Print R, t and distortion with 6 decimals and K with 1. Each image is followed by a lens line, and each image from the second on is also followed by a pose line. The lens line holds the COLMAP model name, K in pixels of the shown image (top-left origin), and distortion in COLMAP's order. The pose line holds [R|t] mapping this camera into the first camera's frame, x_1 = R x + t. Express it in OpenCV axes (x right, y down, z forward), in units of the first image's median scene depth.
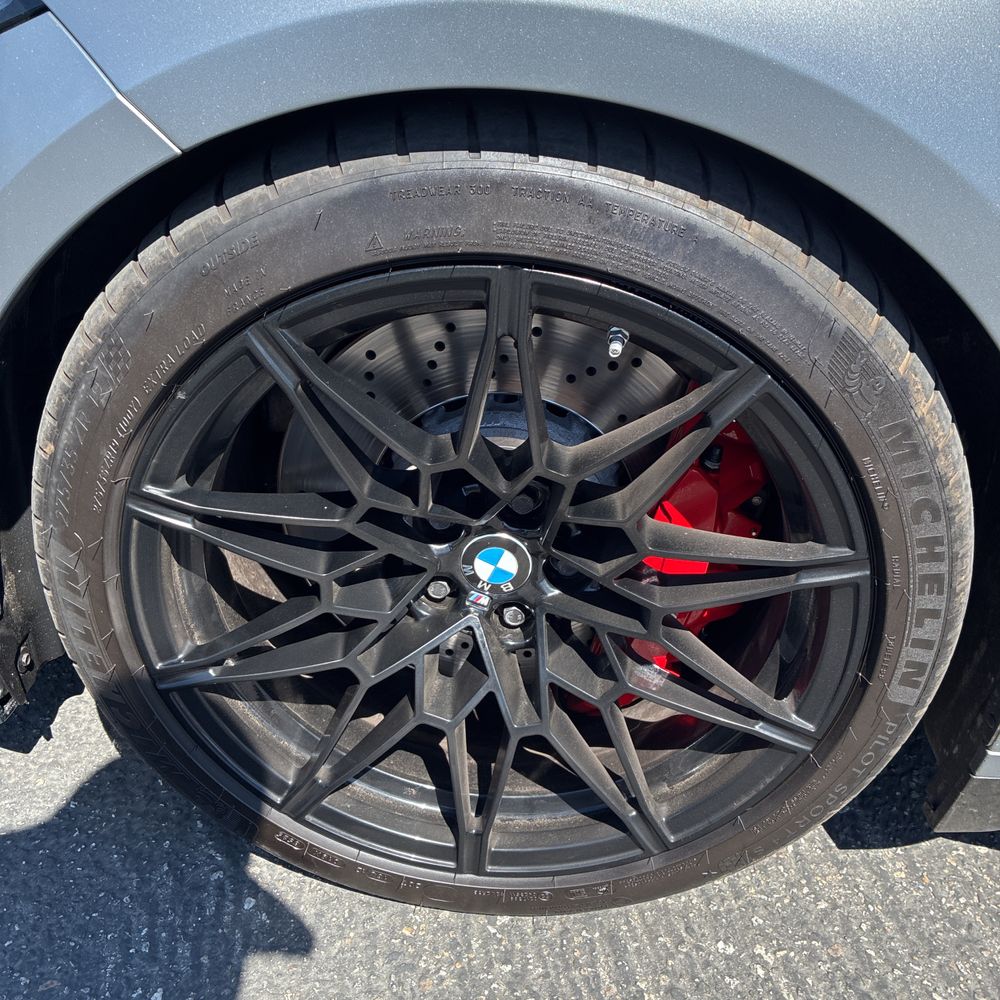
lens RADIAL K [[1019.9, 0, 506.3], [0, 1019.9, 500.6], [0, 0, 1]] dist [0.016453, 0.000000]
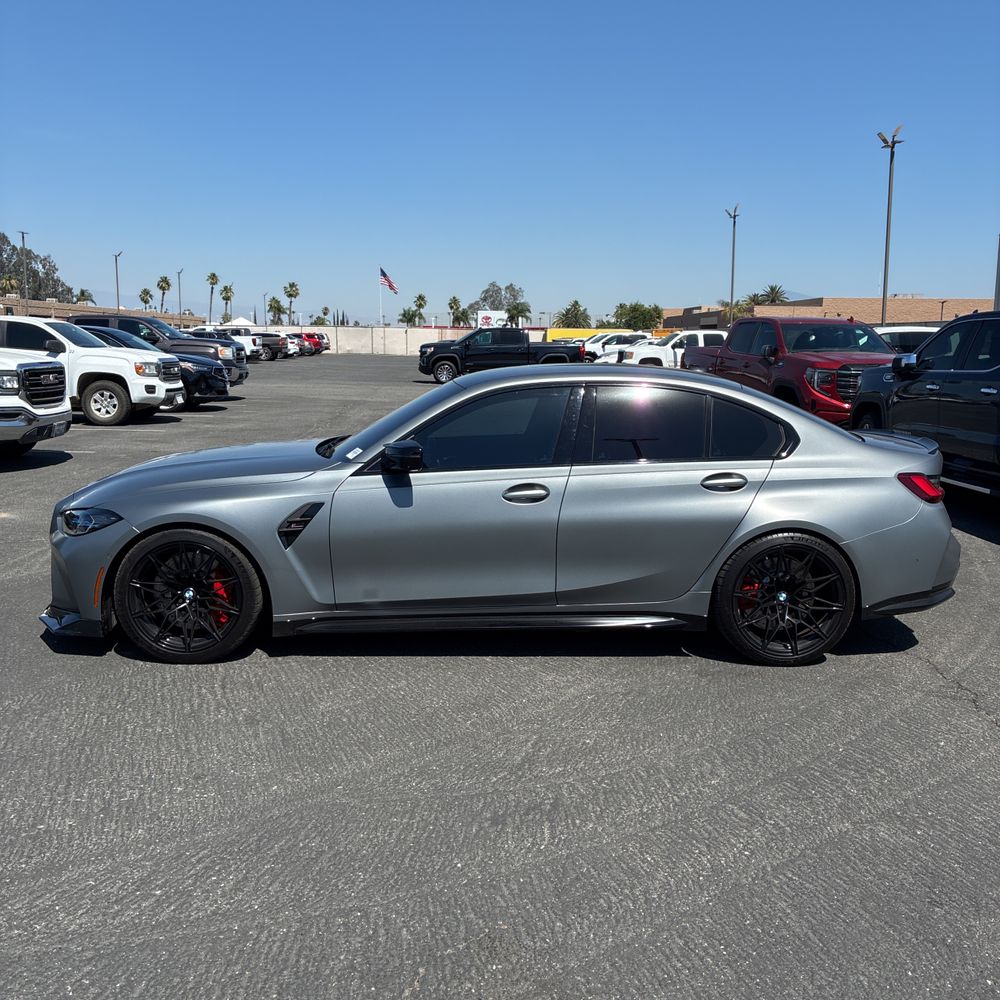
lens RADIAL K [[1019.9, 0, 523.8], [0, 1019.9, 496.6], [0, 0, 1]] dist [0.016453, 0.000000]
pose [[0.988528, -0.092783, 0.119182, 1.316493], [0.133063, 0.908322, -0.396542, 2.263041], [-0.071463, 0.407851, 0.910247, -5.042520]]
